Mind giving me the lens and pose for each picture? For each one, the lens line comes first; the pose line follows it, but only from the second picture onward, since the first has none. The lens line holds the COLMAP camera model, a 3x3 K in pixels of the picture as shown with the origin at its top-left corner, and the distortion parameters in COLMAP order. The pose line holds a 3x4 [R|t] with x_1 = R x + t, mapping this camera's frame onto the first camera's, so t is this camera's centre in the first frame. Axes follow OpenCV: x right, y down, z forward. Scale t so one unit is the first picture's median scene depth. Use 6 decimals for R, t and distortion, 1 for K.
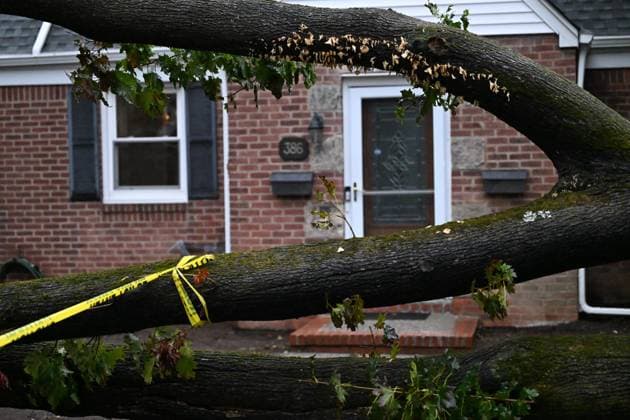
lens RADIAL K [[1242.6, 0, 315.0], [0, 1242.6, 210.0], [0, 0, 1]] dist [-0.010362, -0.094214]
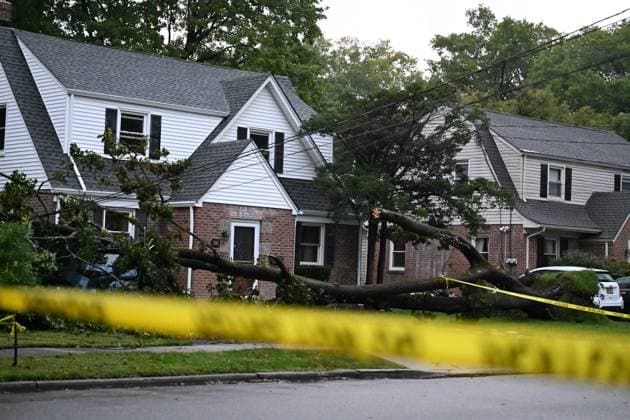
lens RADIAL K [[1212.0, 0, 315.0], [0, 1212.0, 210.0], [0, 0, 1]] dist [-0.021874, -0.084573]
pose [[0.608017, 0.078909, 0.789993, -1.968417], [-0.031530, 0.996663, -0.075285, 0.069200], [-0.793297, 0.020867, 0.608477, -0.753748]]
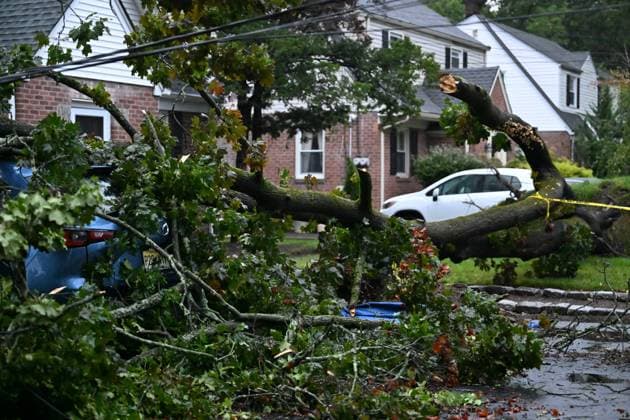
lens RADIAL K [[1212.0, 0, 315.0], [0, 1212.0, 210.0], [0, 0, 1]] dist [-0.021874, -0.084573]
pose [[0.299362, -0.007521, 0.954110, -1.317286], [0.006596, 0.999961, 0.005813, 0.020438], [-0.954117, 0.004553, 0.299400, 0.274461]]
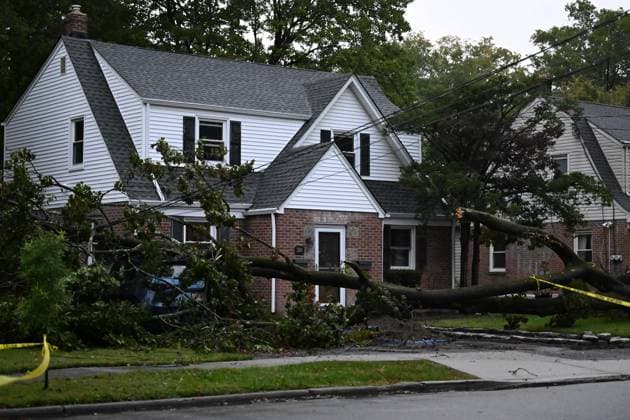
lens RADIAL K [[1212.0, 0, 315.0], [0, 1212.0, 210.0], [0, 0, 1]] dist [-0.021874, -0.084573]
pose [[0.681944, 0.057845, 0.729114, -1.858946], [-0.001264, 0.996959, -0.077912, 0.064030], [-0.731404, 0.052210, 0.679943, -0.743865]]
